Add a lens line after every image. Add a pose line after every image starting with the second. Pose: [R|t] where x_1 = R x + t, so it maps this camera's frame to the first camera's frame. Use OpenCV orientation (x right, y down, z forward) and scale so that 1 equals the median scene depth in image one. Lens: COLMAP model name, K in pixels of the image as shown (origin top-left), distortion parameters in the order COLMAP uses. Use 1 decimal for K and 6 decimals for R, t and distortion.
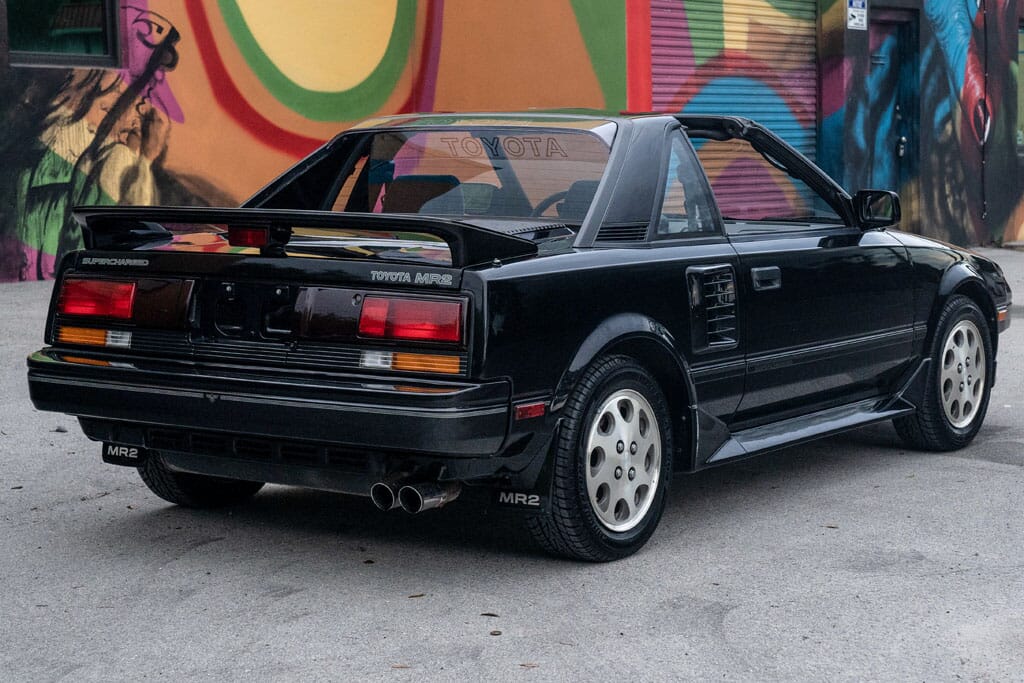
lens RADIAL K [[2021.9, 0, 512.0], [0, 2021.9, 341.5], [0, 0, 1]] dist [0.091738, 0.101886]
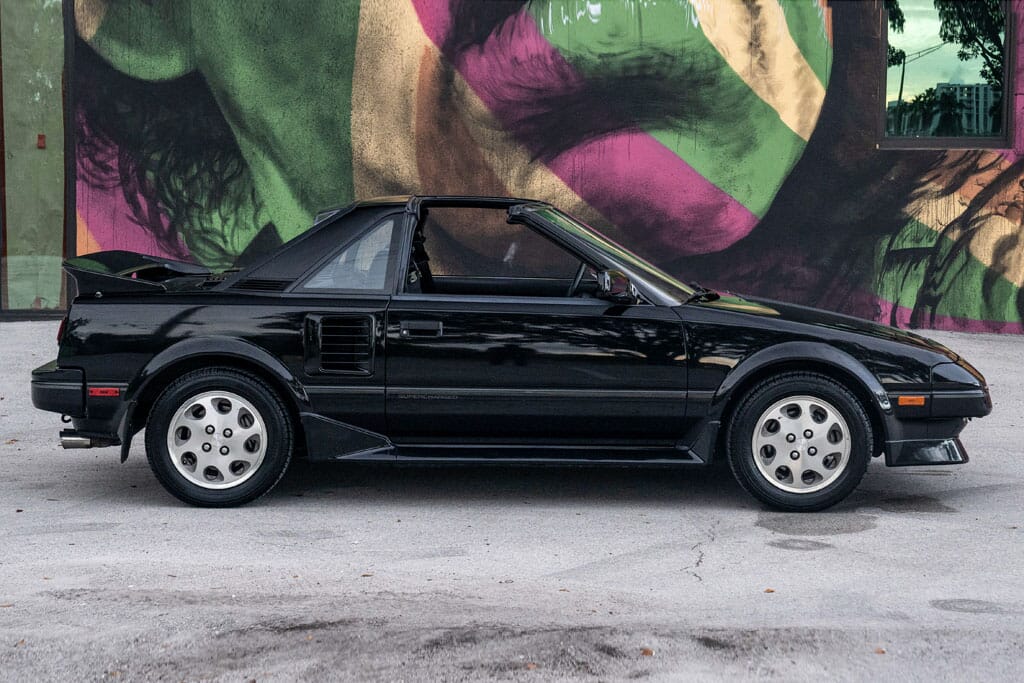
lens RADIAL K [[1958.6, 0, 527.7], [0, 1958.6, 342.1], [0, 0, 1]] dist [0.152140, 0.194452]
pose [[0.588504, 0.075844, -0.804929, 0.560654], [-0.096725, 0.995044, 0.023039, -0.027706], [0.802688, 0.064298, 0.592923, 0.144847]]
